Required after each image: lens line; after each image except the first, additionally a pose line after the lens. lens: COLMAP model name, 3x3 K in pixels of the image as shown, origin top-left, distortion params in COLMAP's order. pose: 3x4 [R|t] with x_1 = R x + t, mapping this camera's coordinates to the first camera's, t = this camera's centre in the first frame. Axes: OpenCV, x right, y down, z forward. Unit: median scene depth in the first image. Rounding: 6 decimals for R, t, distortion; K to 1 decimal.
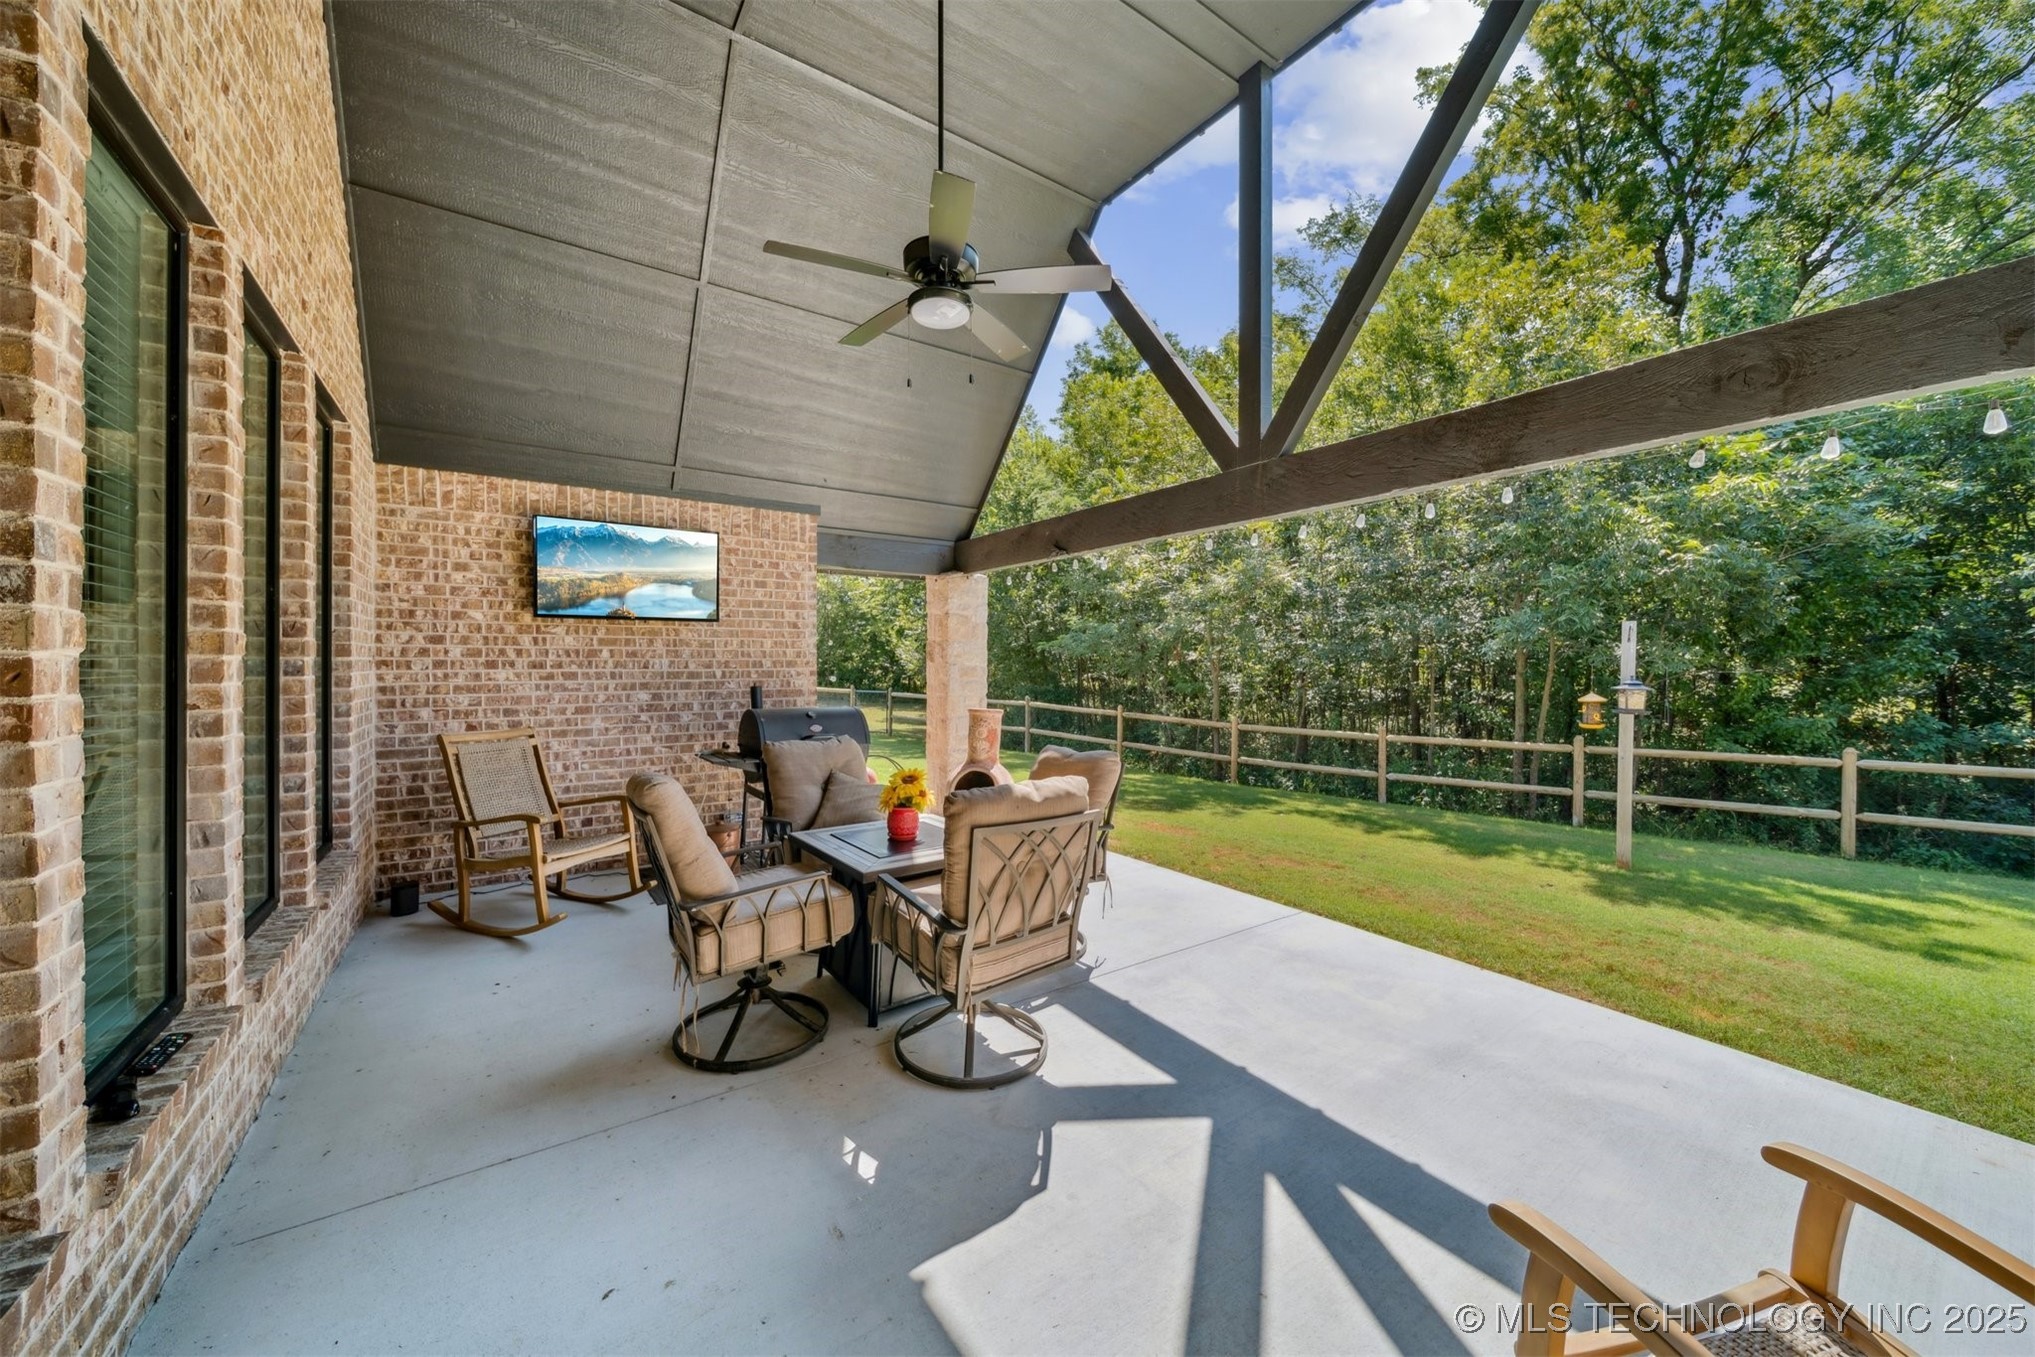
lens RADIAL K [[726.2, 0, 1014.4], [0, 726.2, 660.4], [0, 0, 1]] dist [0.000923, 0.000039]
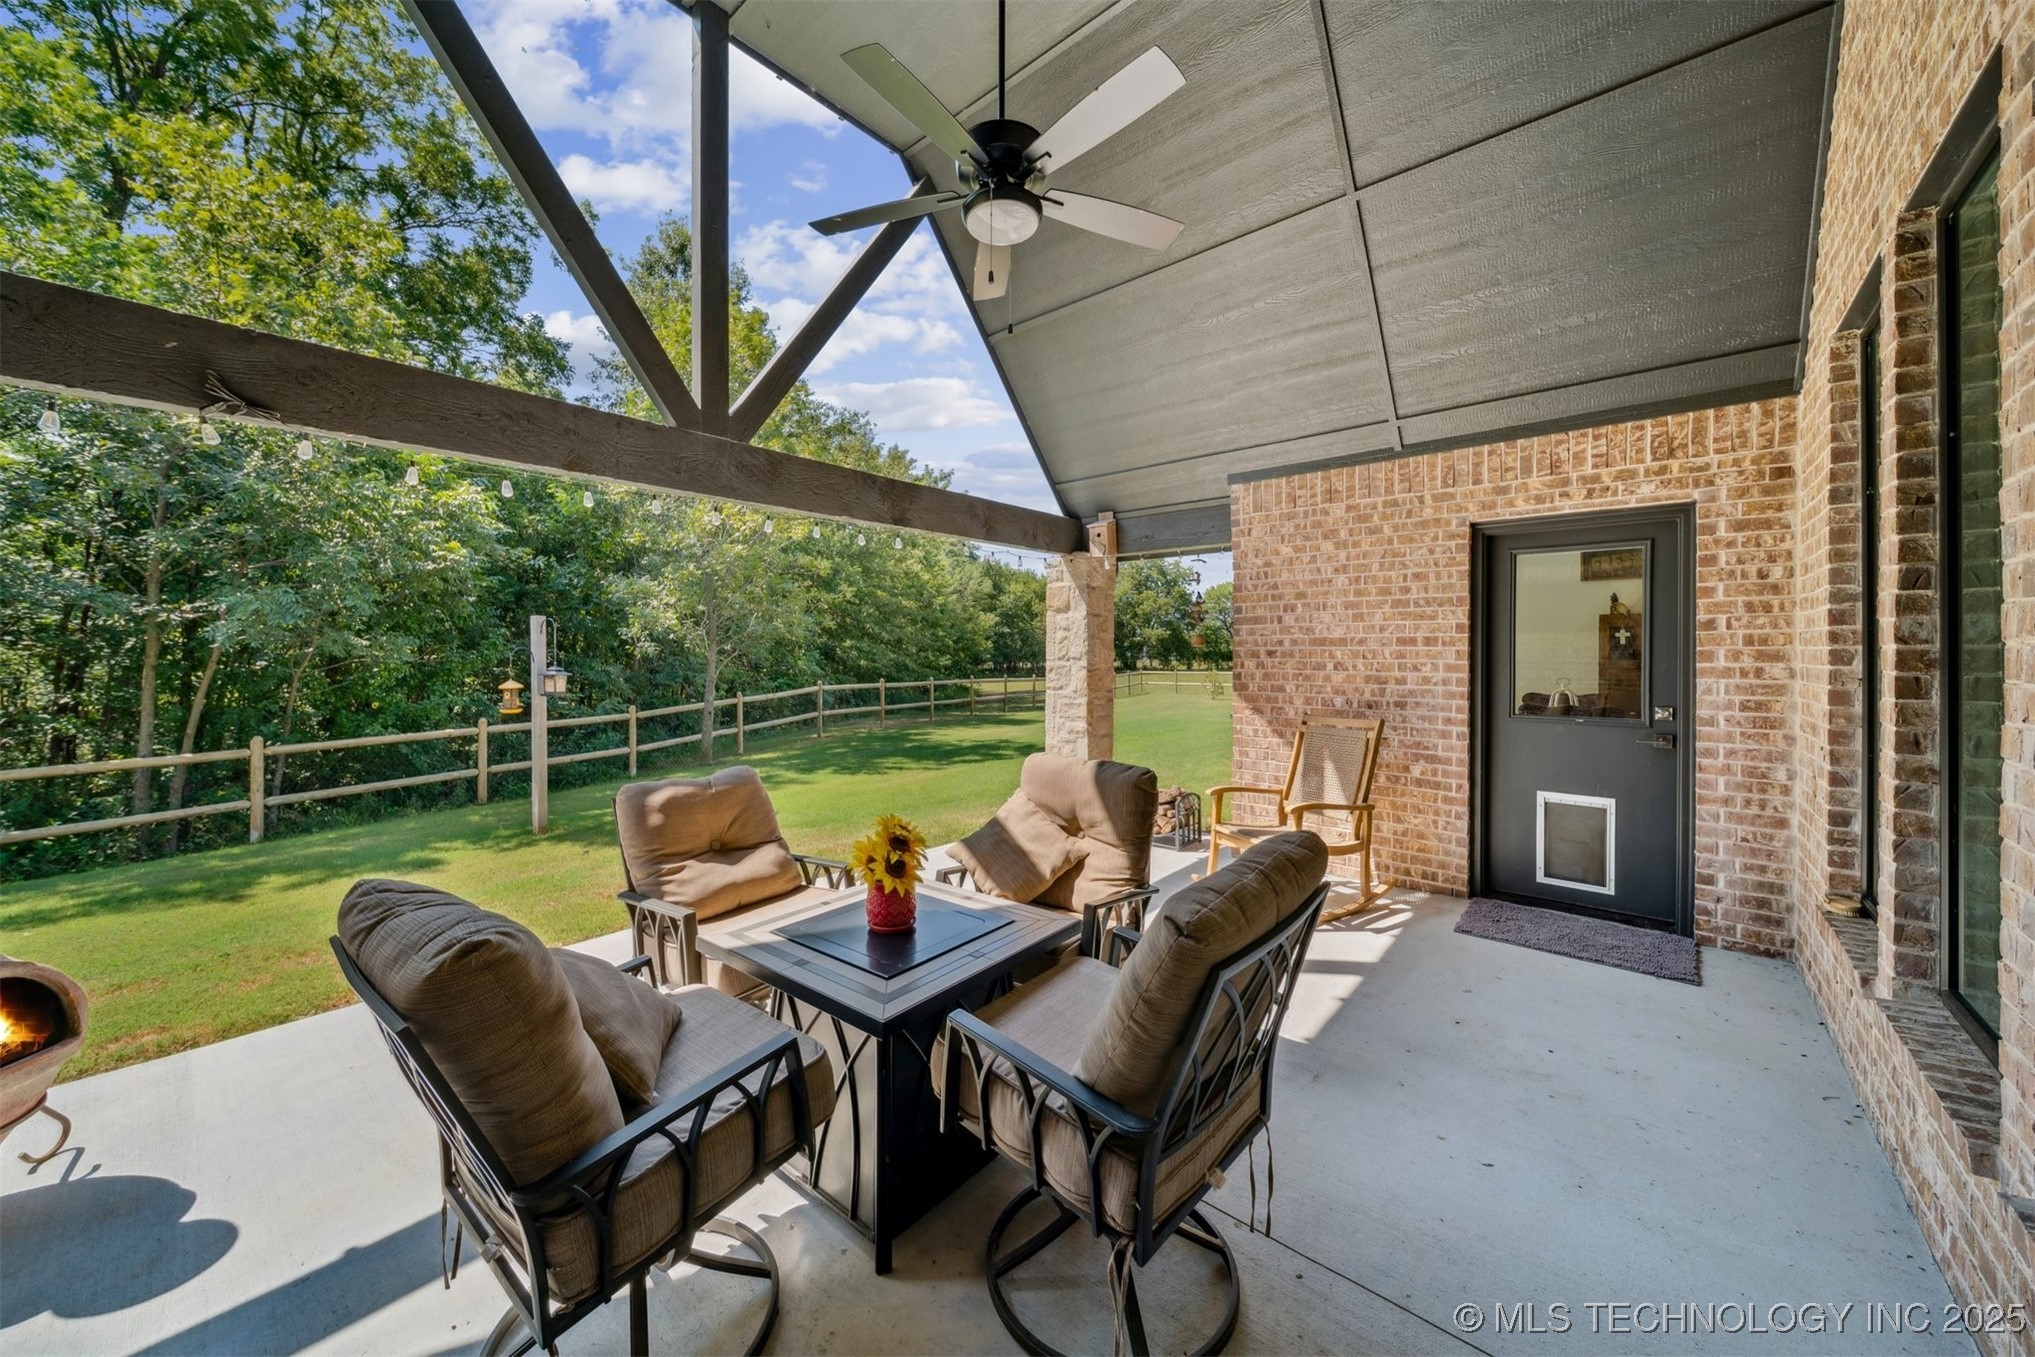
lens RADIAL K [[726.2, 0, 1014.4], [0, 726.2, 660.4], [0, 0, 1]] dist [0.000923, 0.000039]
pose [[-0.265747, -0.006698, 0.964020, -0.458511], [0.011263, 0.999886, 0.010052, 0.020161], [-0.963977, 0.013529, -0.265641, 0.552284]]
